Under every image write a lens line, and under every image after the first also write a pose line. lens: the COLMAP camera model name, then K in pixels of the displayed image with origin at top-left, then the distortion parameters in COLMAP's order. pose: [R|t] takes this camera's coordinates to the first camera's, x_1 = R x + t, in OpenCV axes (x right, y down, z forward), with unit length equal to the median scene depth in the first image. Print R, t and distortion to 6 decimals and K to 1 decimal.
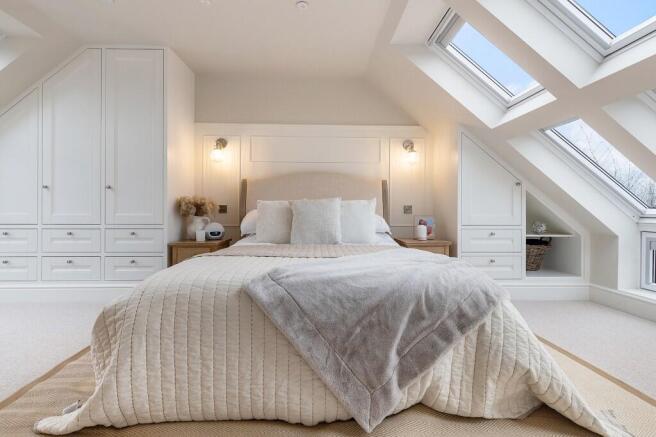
lens RADIAL K [[299.0, 0, 331.7], [0, 299.0, 211.8], [0, 0, 1]] dist [0.001543, -0.000197]
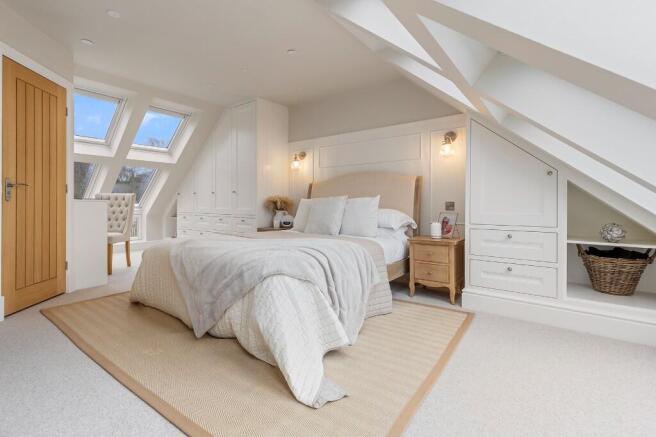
lens RADIAL K [[299.0, 0, 331.7], [0, 299.0, 211.8], [0, 0, 1]] dist [0.001543, -0.000197]
pose [[0.780587, 0.013538, -0.624900, 0.639500], [-0.003892, 0.999851, 0.016800, -0.004604], [0.625035, -0.010682, 0.780524, 0.054214]]
